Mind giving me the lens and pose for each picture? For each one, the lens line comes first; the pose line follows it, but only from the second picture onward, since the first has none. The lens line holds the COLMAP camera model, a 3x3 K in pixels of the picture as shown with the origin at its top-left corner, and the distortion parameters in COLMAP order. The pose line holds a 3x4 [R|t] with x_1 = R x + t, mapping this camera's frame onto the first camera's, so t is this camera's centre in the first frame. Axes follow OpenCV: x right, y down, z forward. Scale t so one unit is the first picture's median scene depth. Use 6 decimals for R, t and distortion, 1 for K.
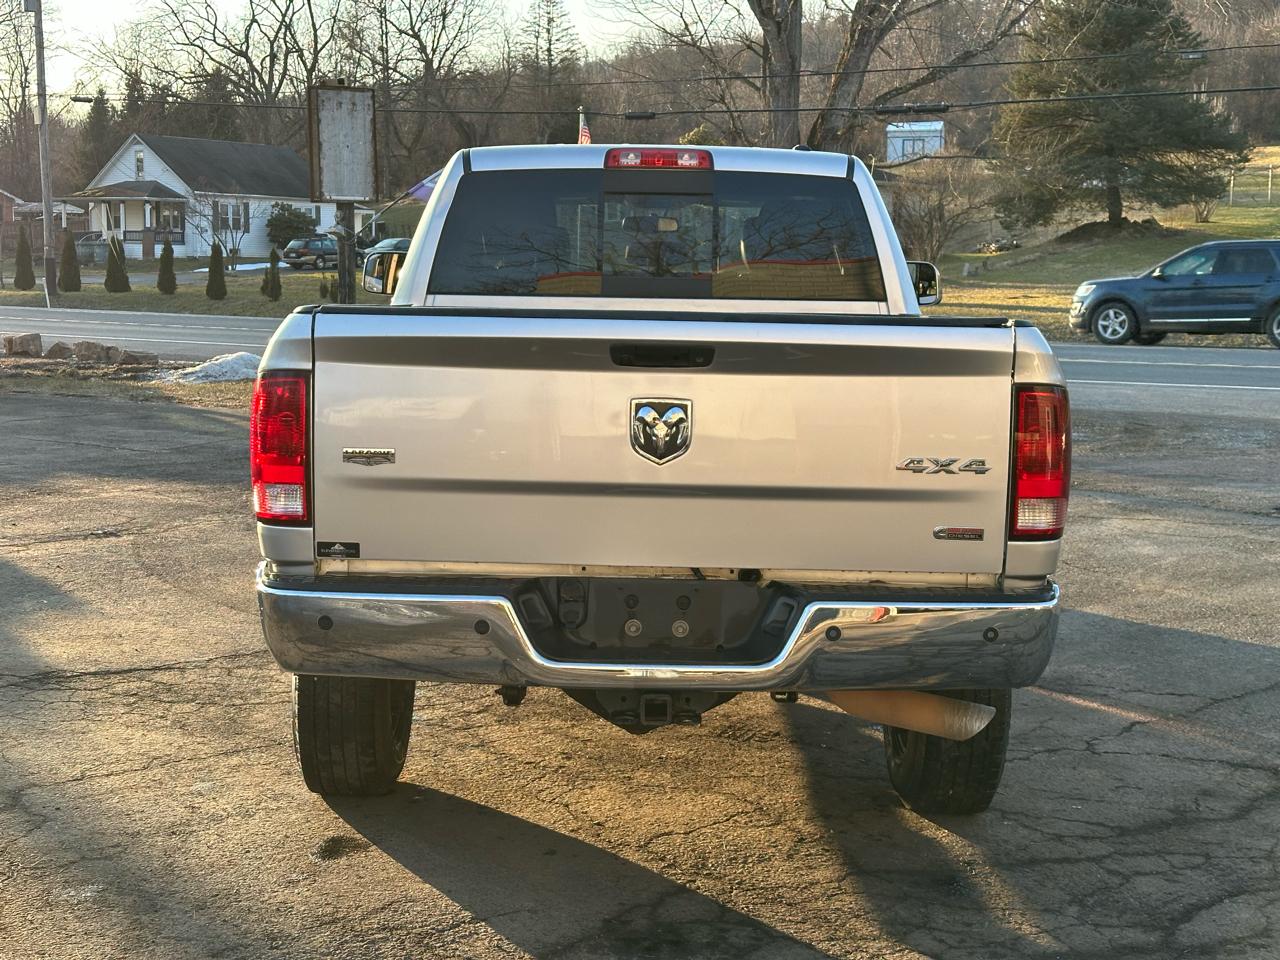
lens RADIAL K [[1737.1, 0, 622.5], [0, 1737.1, 478.8], [0, 0, 1]] dist [0.178543, -0.313692]
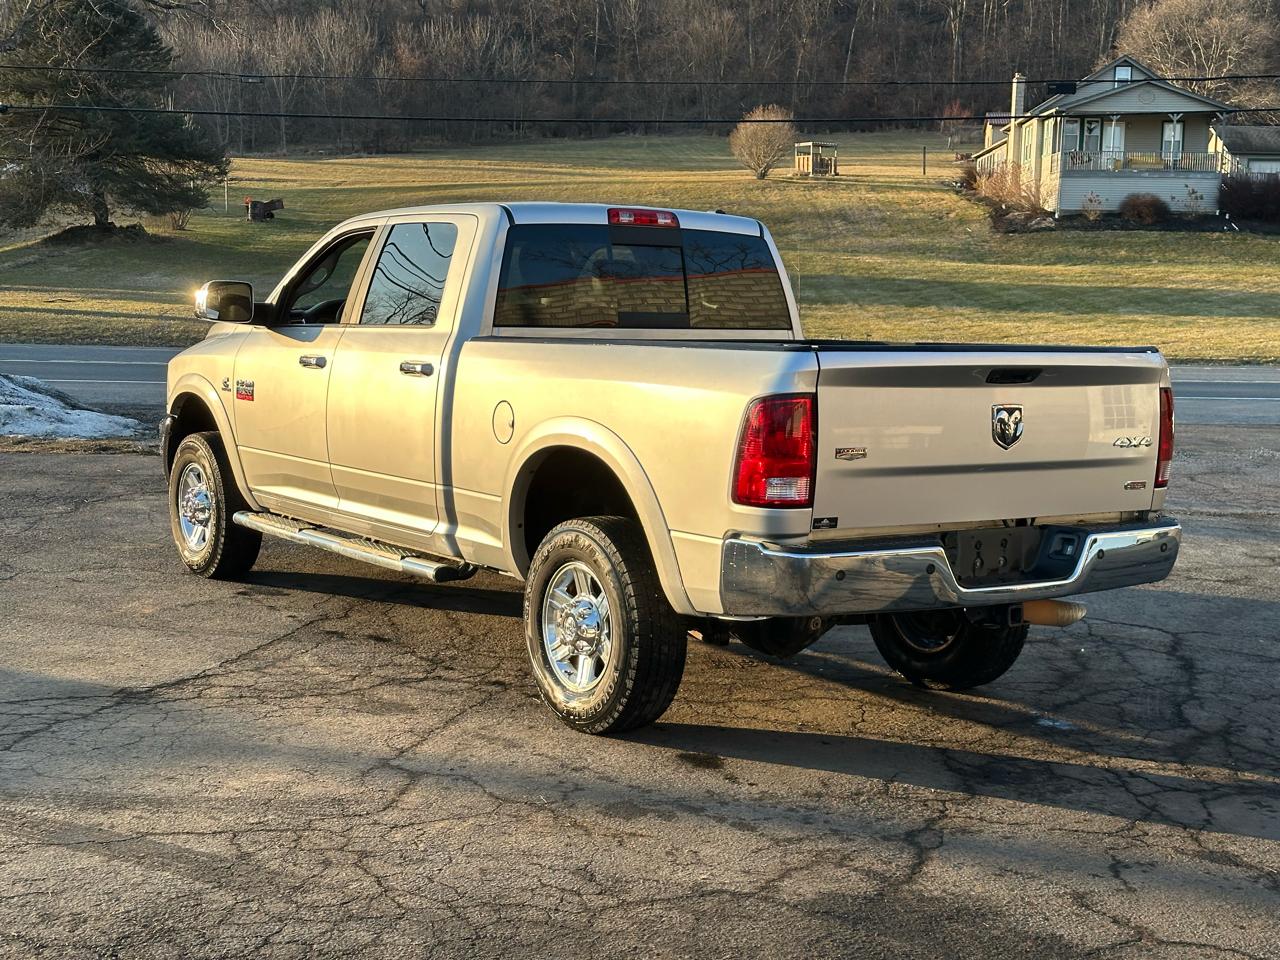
lens RADIAL K [[1737.1, 0, 622.5], [0, 1737.1, 478.8], [0, 0, 1]] dist [0.178543, -0.313692]
pose [[0.825869, -0.056557, 0.561018, -0.704697], [0.056947, 0.998236, 0.016802, -0.017439], [-0.560978, 0.018072, 0.827633, -0.028546]]
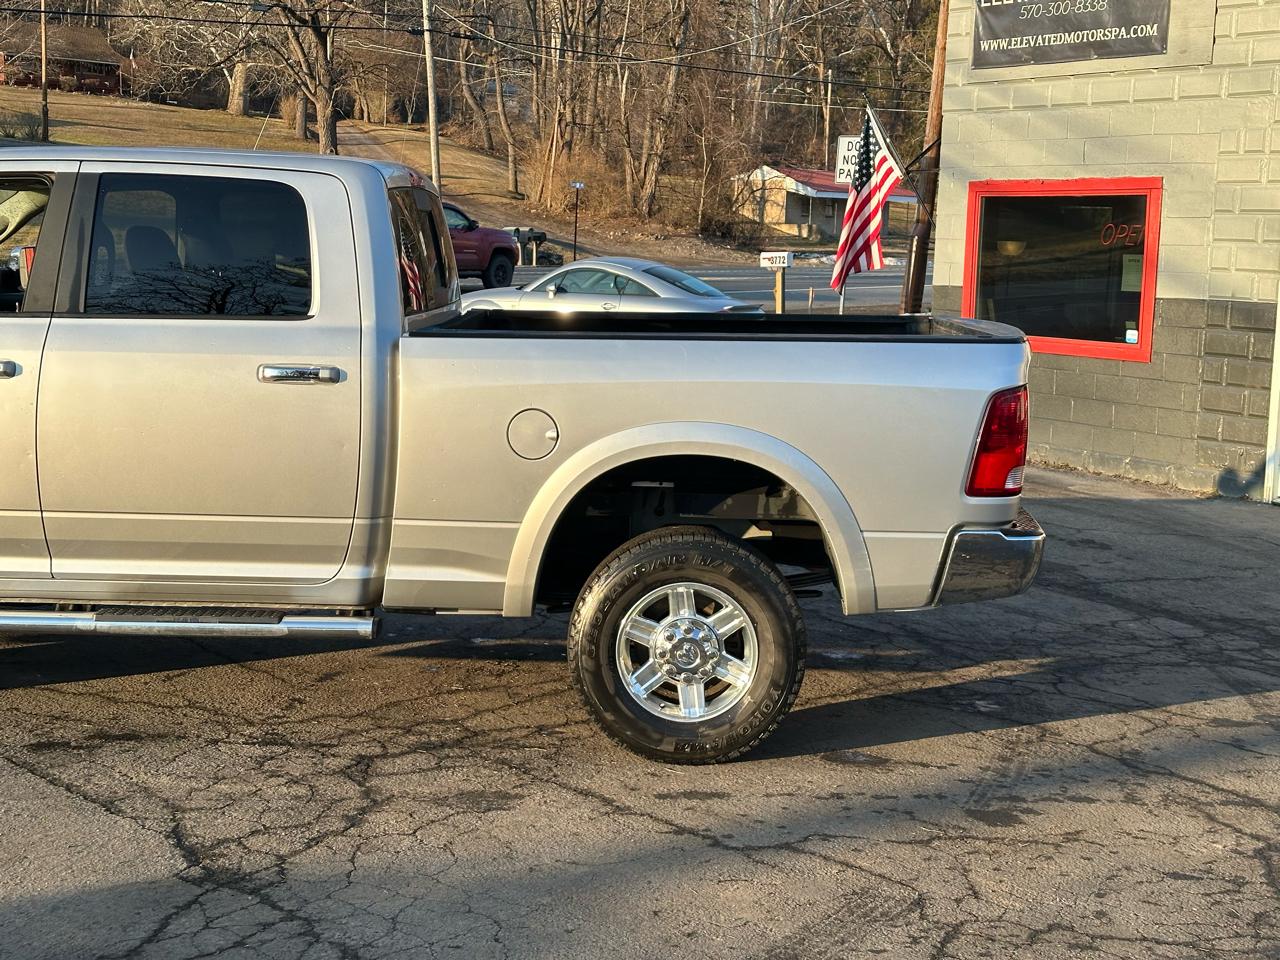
lens RADIAL K [[1737.1, 0, 622.5], [0, 1737.1, 478.8], [0, 0, 1]] dist [0.178543, -0.313692]
pose [[0.025020, -0.155422, 0.987531, -1.073808], [0.087026, 0.984429, 0.152728, -0.154375], [-0.995892, 0.082120, 0.038156, 0.842077]]
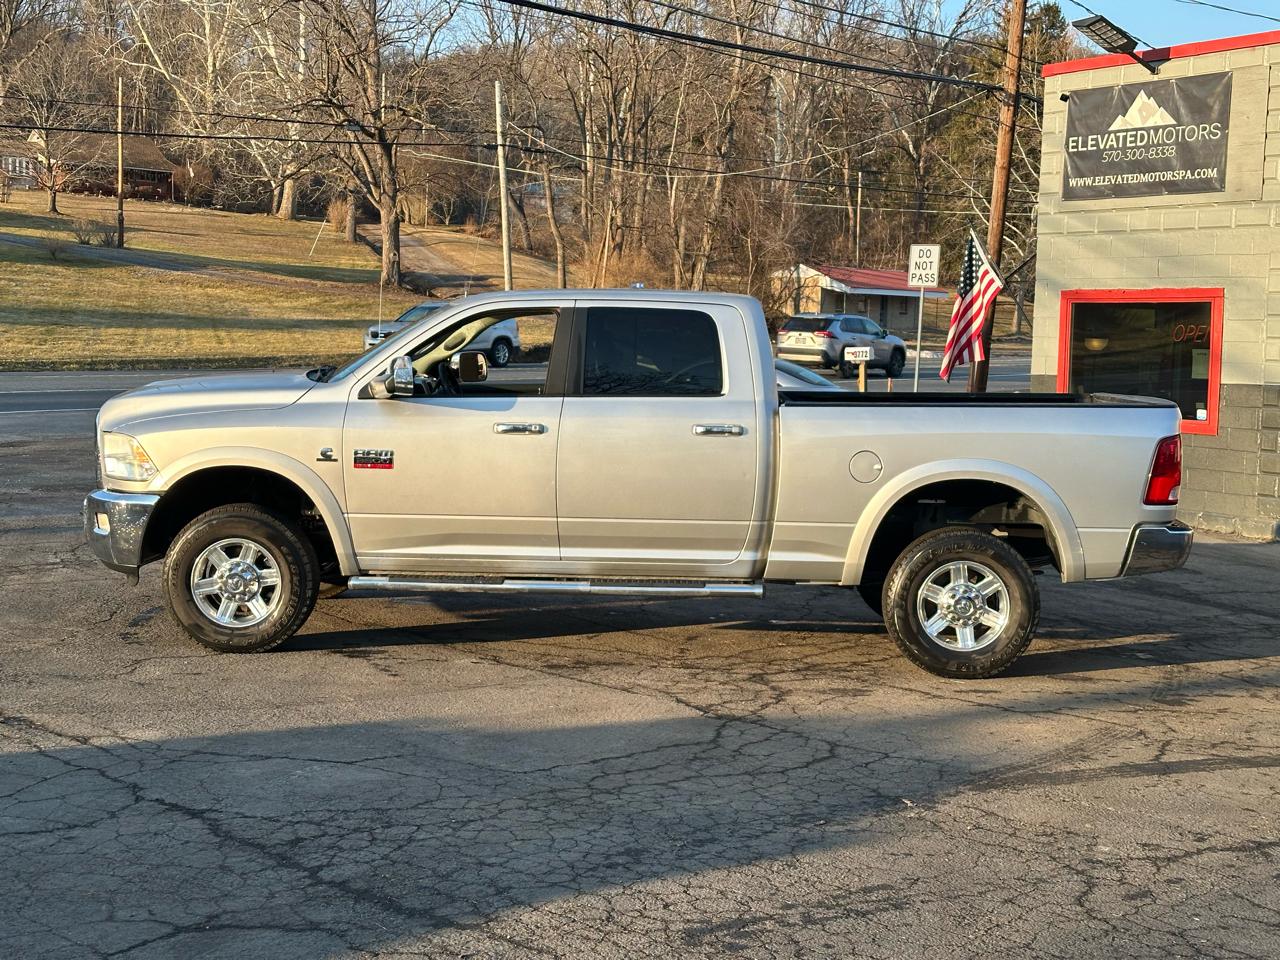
lens RADIAL K [[1737.1, 0, 622.5], [0, 1737.1, 478.8], [0, 0, 1]] dist [0.178543, -0.313692]
pose [[0.034342, -0.102761, 0.994113, -1.635767], [0.093305, 0.990685, 0.099184, -0.196129], [-0.995045, 0.089350, 0.043610, 1.067040]]
